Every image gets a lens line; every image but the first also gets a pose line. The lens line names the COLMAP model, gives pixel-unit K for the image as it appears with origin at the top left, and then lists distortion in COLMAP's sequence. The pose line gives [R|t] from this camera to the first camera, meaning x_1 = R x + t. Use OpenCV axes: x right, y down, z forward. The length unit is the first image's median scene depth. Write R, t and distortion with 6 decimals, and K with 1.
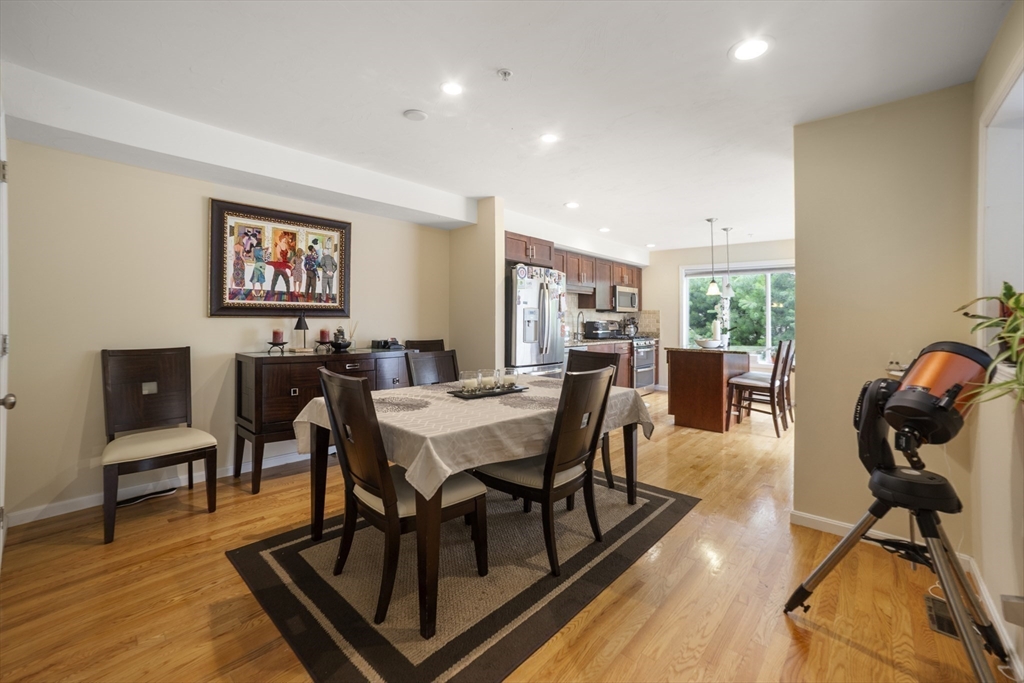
lens RADIAL K [[413.1, 0, 493.8], [0, 413.1, 310.4], [0, 0, 1]] dist [-0.037741, 0.000404]
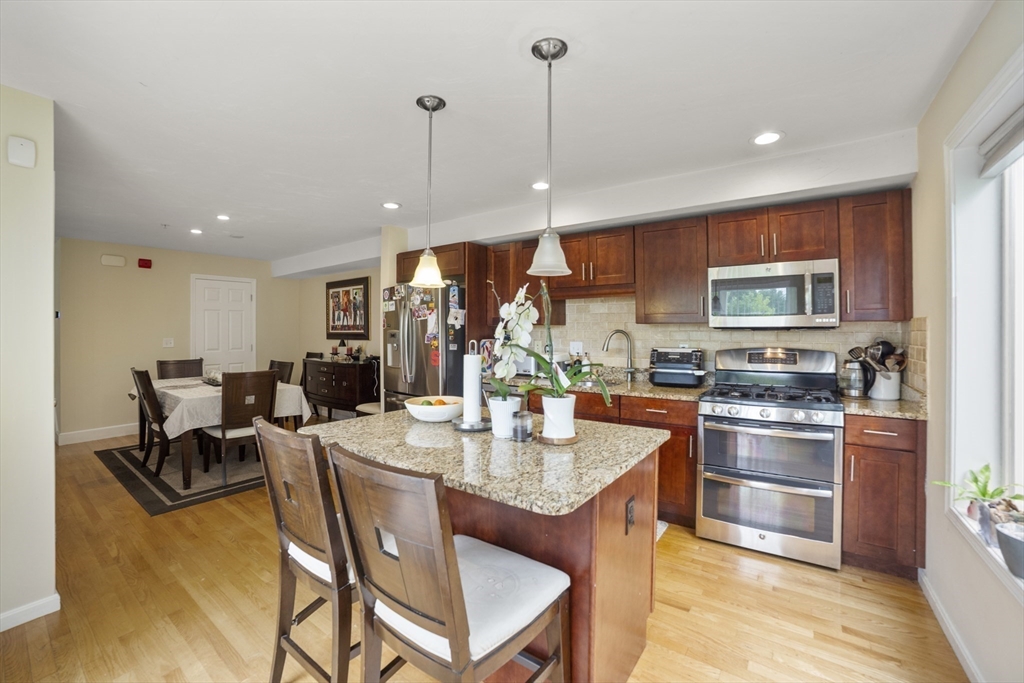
lens RADIAL K [[413.1, 0, 507.7], [0, 413.1, 334.2], [0, 0, 1]] dist [-0.037741, 0.000404]
pose [[0.151192, -0.012556, -0.988425, 0.897651], [0.014670, 0.999838, -0.010457, 0.014514], [0.988396, -0.012919, 0.151351, 0.947350]]
